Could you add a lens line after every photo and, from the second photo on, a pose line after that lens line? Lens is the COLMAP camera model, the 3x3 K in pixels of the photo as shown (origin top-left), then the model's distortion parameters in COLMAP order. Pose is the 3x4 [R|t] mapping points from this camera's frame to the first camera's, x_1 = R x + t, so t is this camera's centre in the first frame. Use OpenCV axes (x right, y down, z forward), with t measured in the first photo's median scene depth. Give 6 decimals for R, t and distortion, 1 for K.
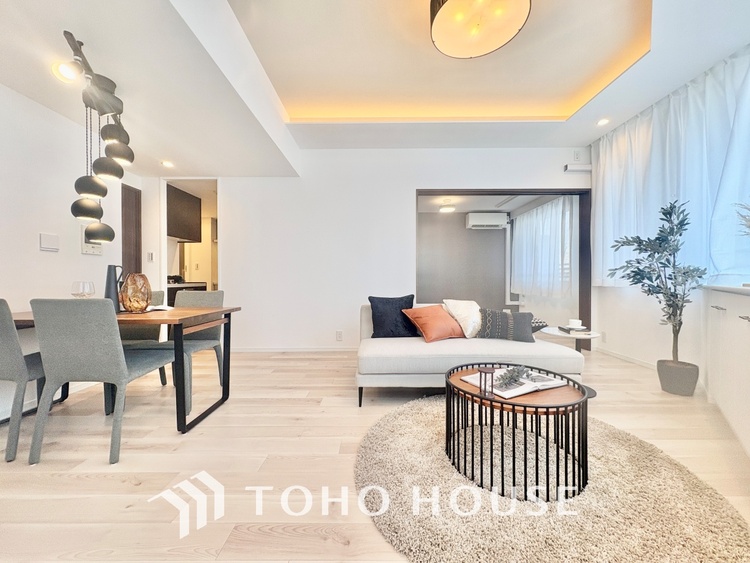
lens RADIAL K [[300.1, 0, 375.0], [0, 300.1, 281.5], [0, 0, 1]] dist [0.002328, 0.000442]
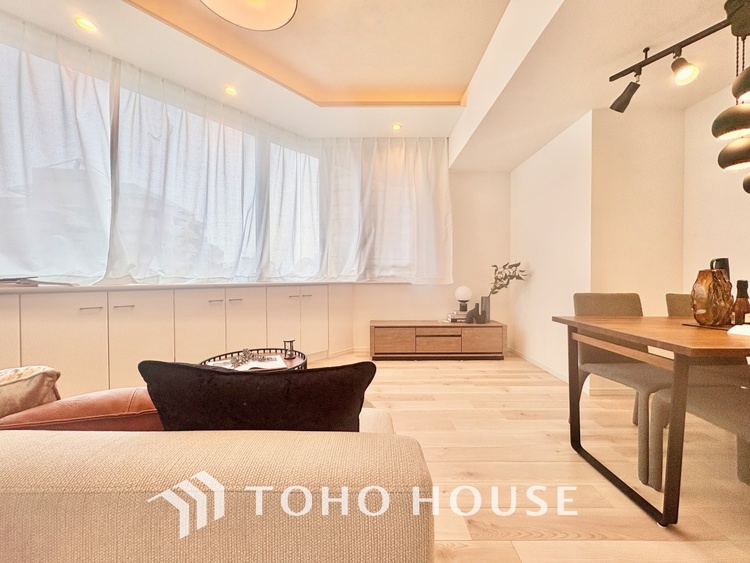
lens RADIAL K [[300.1, 0, 375.0], [0, 300.1, 281.5], [0, 0, 1]] dist [0.002328, 0.000442]
pose [[-0.999954, 0.004304, -0.008586, -0.021896], [0.004118, 0.999758, 0.021588, -0.012502], [0.008677, 0.021552, -0.999730, 1.258927]]
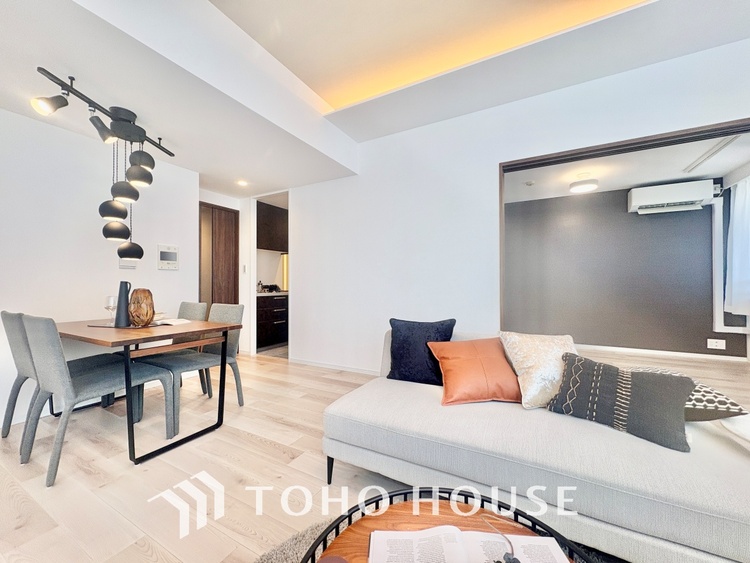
lens RADIAL K [[300.1, 0, 375.0], [0, 300.1, 281.5], [0, 0, 1]] dist [0.002328, 0.000442]
pose [[0.880169, -0.002172, -0.474656, 0.302252], [-0.004033, 0.999919, -0.012053, -0.032119], [0.474644, 0.012523, 0.880089, 0.353070]]
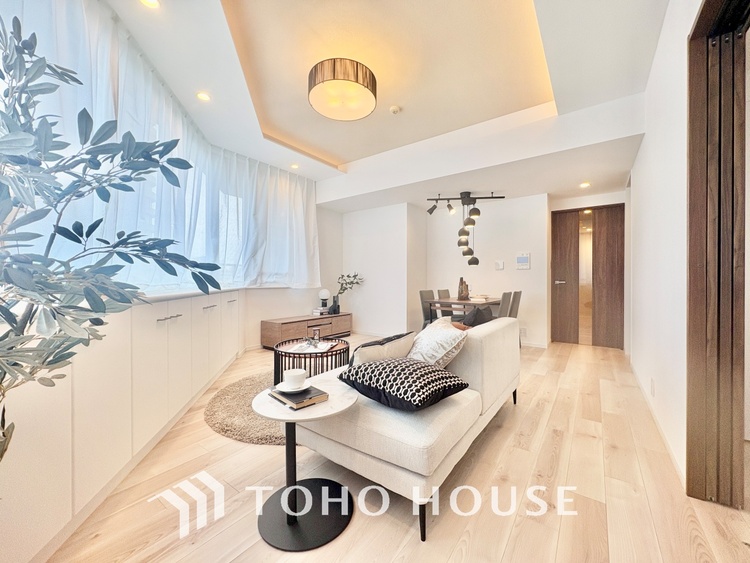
lens RADIAL K [[297.6, 0, 375.0], [0, 297.6, 281.5], [0, 0, 1]] dist [0.001652, 0.000212]
pose [[-0.587274, 0.002315, -0.809385, 0.904698], [-0.007134, 0.999942, 0.008036, -0.026455], [0.809357, 0.010493, -0.587223, 1.285670]]
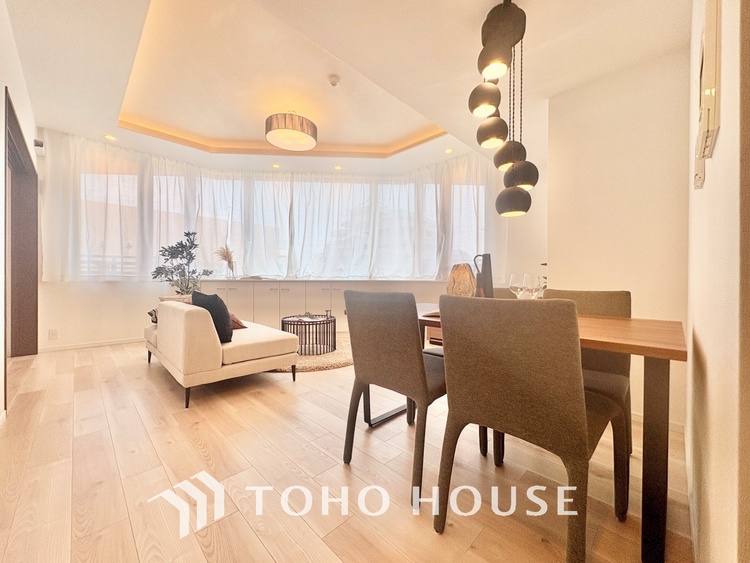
lens RADIAL K [[297.6, 0, 375.0], [0, 297.6, 281.5], [0, 0, 1]] dist [0.001652, 0.000212]
pose [[-0.713782, -0.001803, 0.700366, -0.890838], [0.002410, 0.999984, 0.005030, 0.015615], [-0.700364, 0.005278, -0.713766, 1.312422]]
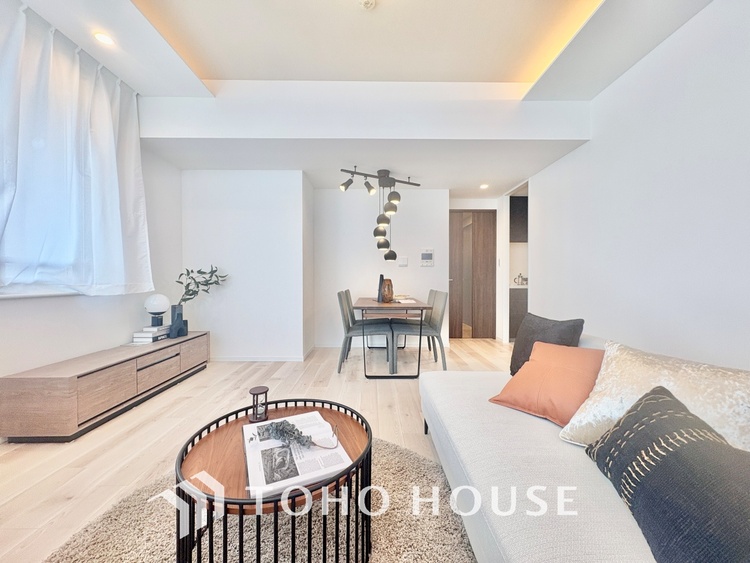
lens RADIAL K [[300.1, 0, 375.0], [0, 300.1, 281.5], [0, 0, 1]] dist [0.002328, 0.000442]
pose [[0.017203, 0.012632, -0.999772, 0.651677], [-0.005814, 0.999905, 0.012534, -0.024767], [0.999835, 0.005597, 0.017275, 0.678778]]
